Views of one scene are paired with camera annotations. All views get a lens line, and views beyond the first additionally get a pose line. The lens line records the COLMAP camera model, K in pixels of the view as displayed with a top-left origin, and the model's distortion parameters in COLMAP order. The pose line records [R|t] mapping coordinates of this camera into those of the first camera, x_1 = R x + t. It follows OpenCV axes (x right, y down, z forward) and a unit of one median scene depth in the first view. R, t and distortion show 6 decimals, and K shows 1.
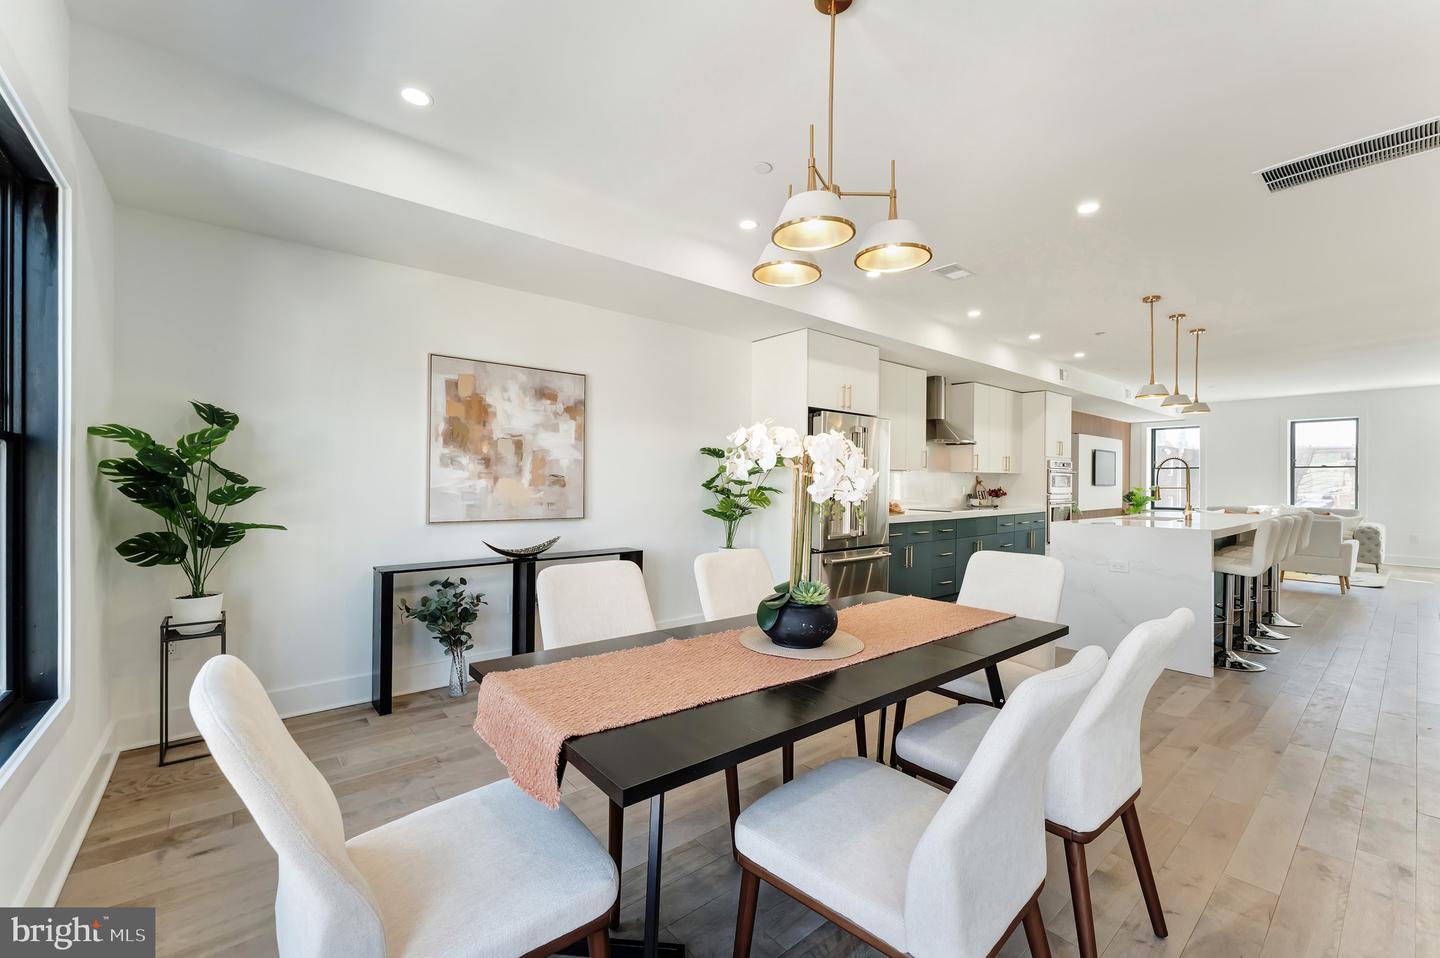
lens RADIAL K [[586.1, 0, 720.0], [0, 586.1, 479.0], [0, 0, 1]] dist [-0.001540, -0.000381]
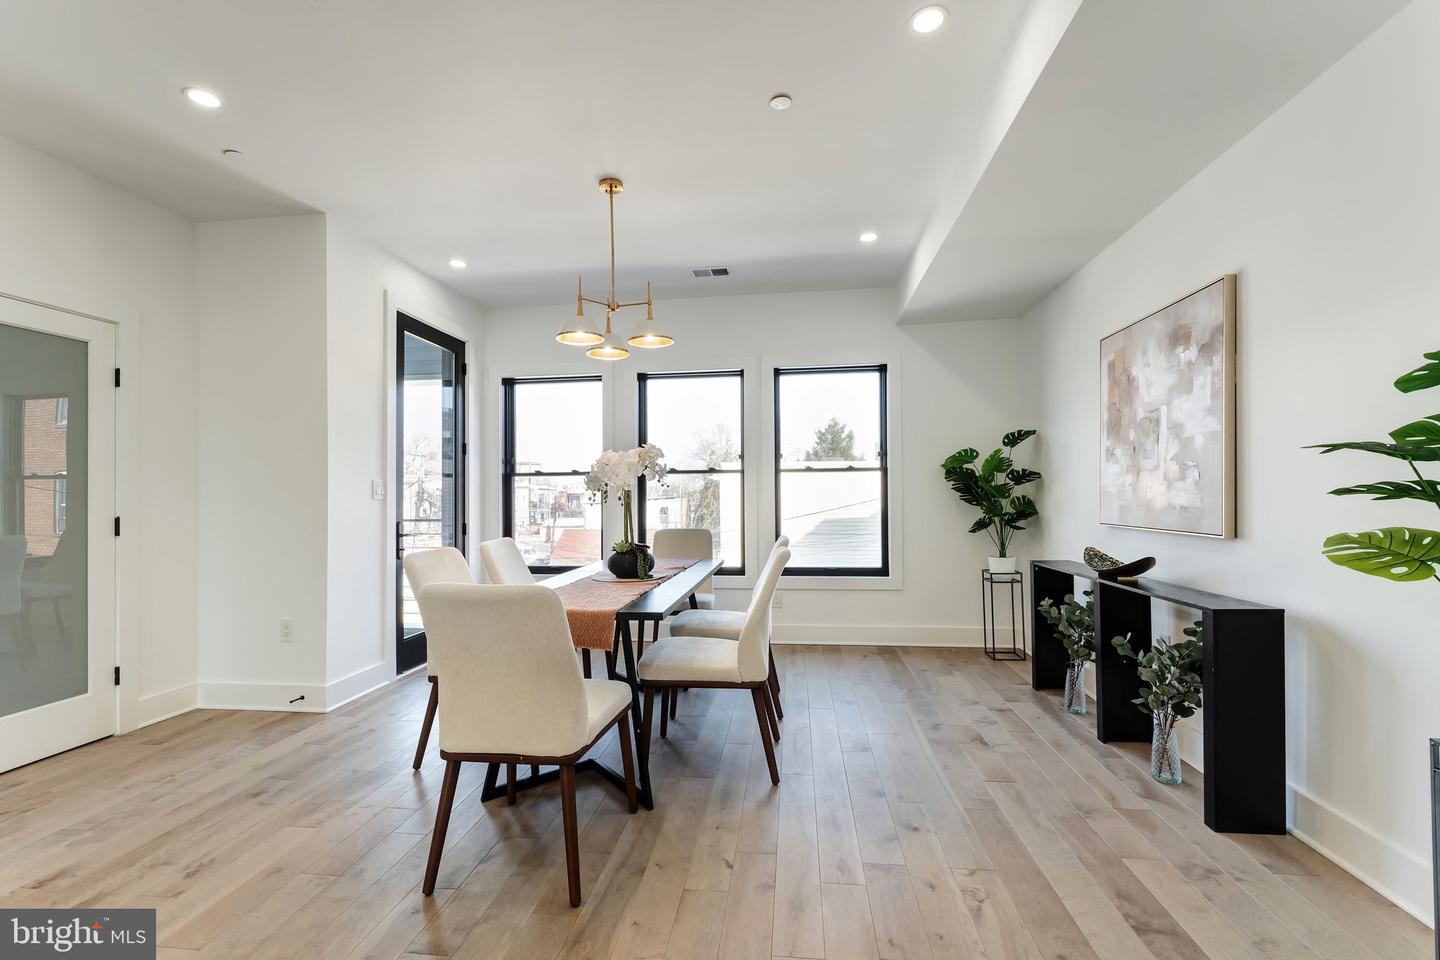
lens RADIAL K [[624.3, 0, 717.9], [0, 624.3, 496.4], [0, 0, 1]] dist [0.000138, -0.000166]
pose [[-0.729916, -0.002084, -0.683533, 0.572518], [0.006521, 0.999929, -0.010012, 0.035058], [0.683505, -0.011765, -0.729851, 1.214744]]
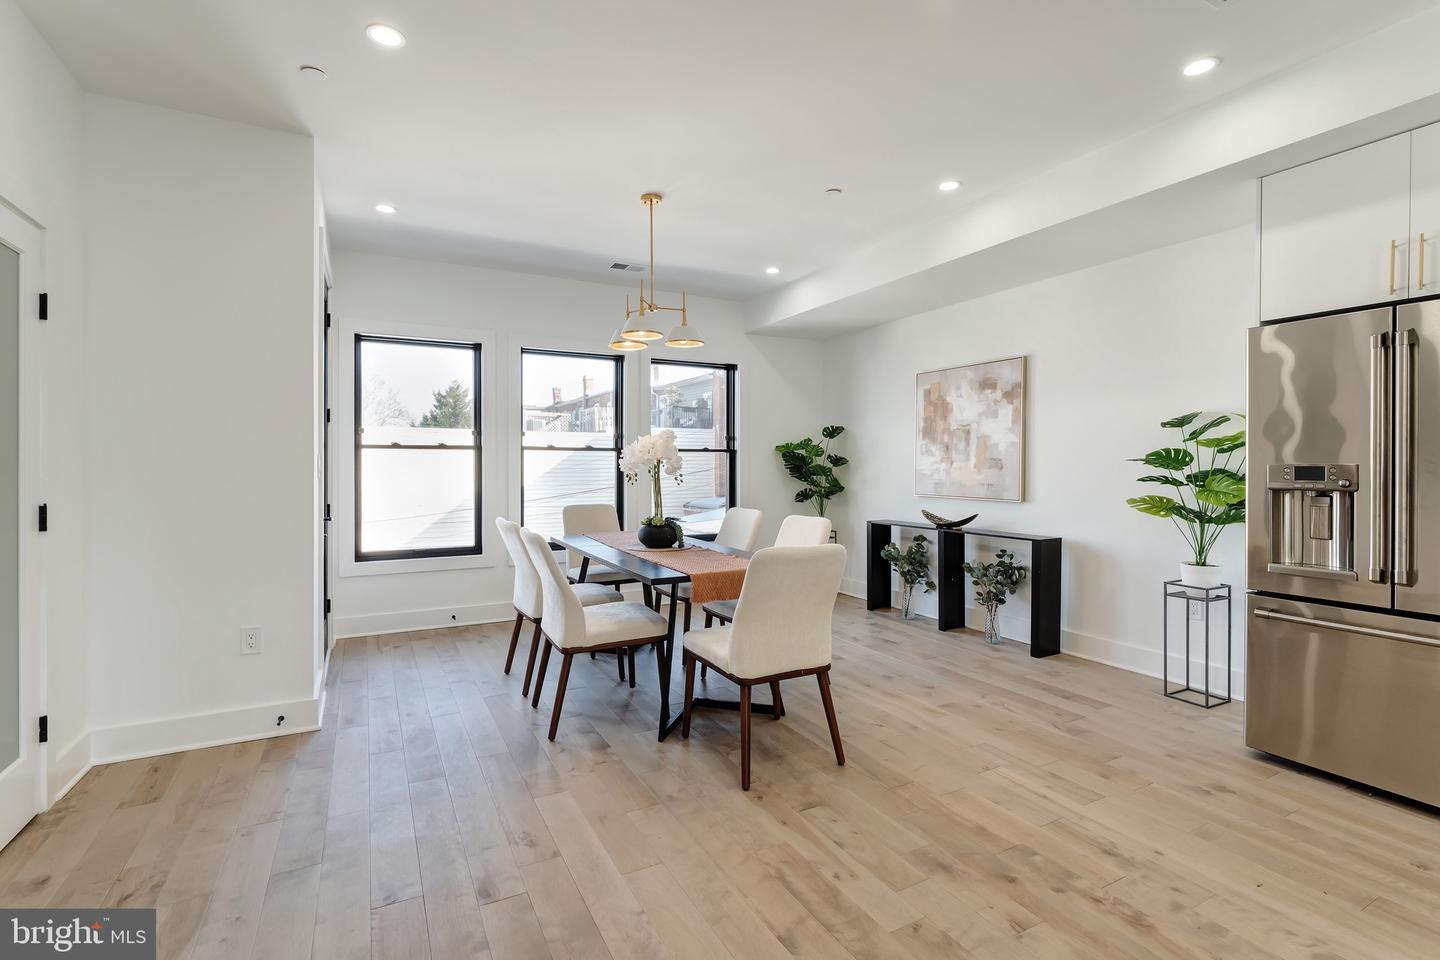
lens RADIAL K [[662.6, 0, 715.5], [0, 662.6, 476.1], [0, 0, 1]] dist [0.001805, 0.000475]
pose [[-0.206925, 0.006579, -0.978335, 1.074106], [0.000827, 0.999978, 0.006549, 0.018476], [0.978356, 0.000547, -0.206926, 0.800266]]
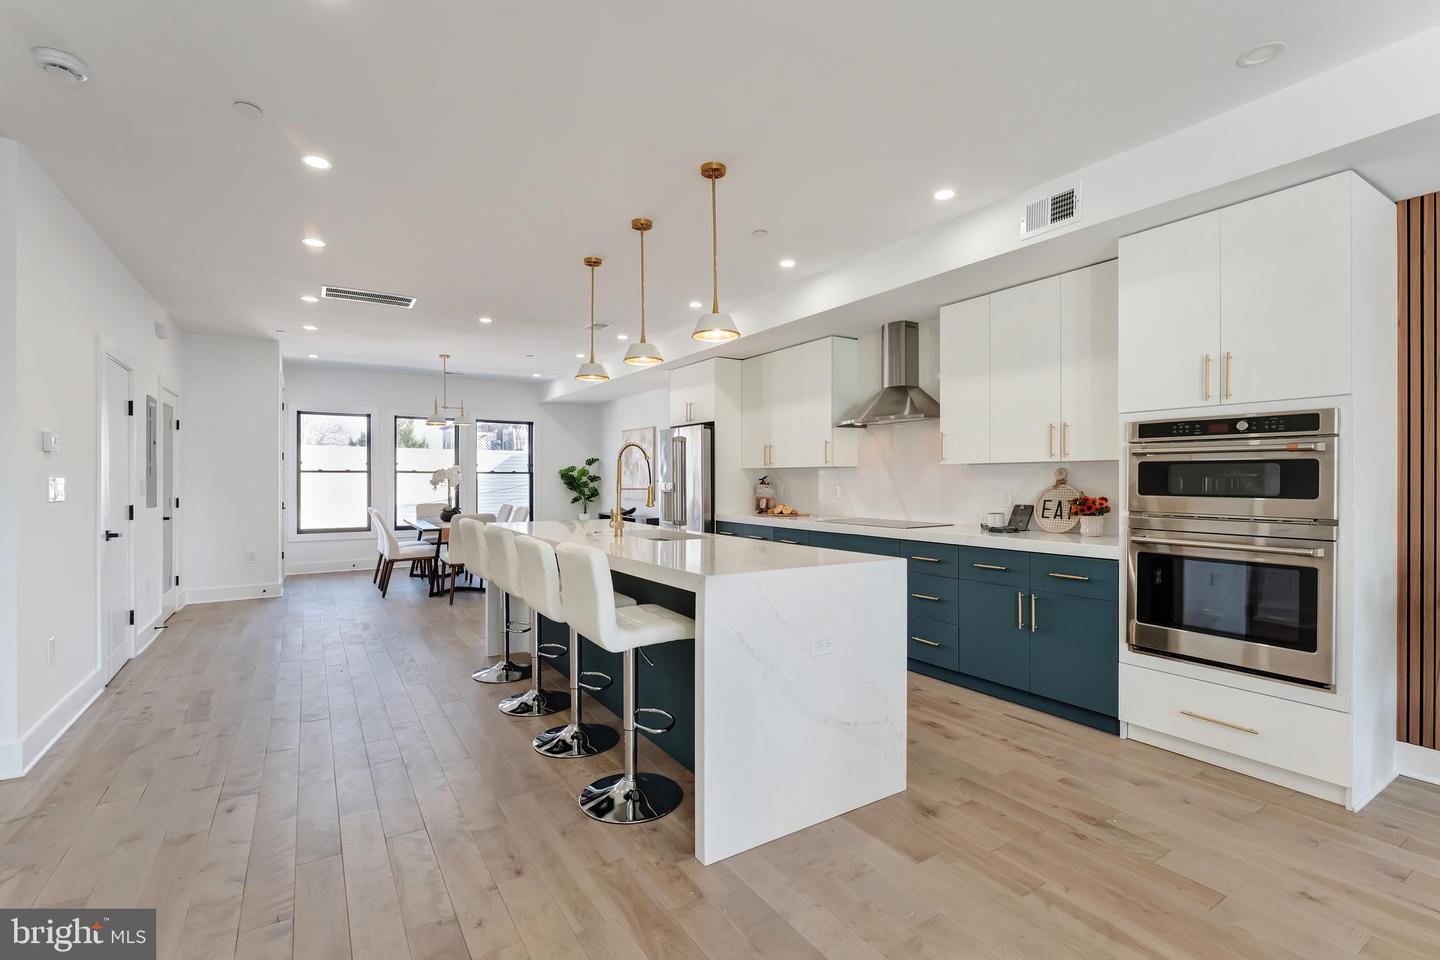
lens RADIAL K [[650.8, 0, 723.3], [0, 650.8, 483.6], [0, 0, 1]] dist [-0.001414, -0.000250]
pose [[-0.121245, -0.001049, -0.992622, 2.095644], [0.001409, 0.999998, -0.001229, 0.016168], [0.992622, -0.001547, -0.121244, 1.654370]]
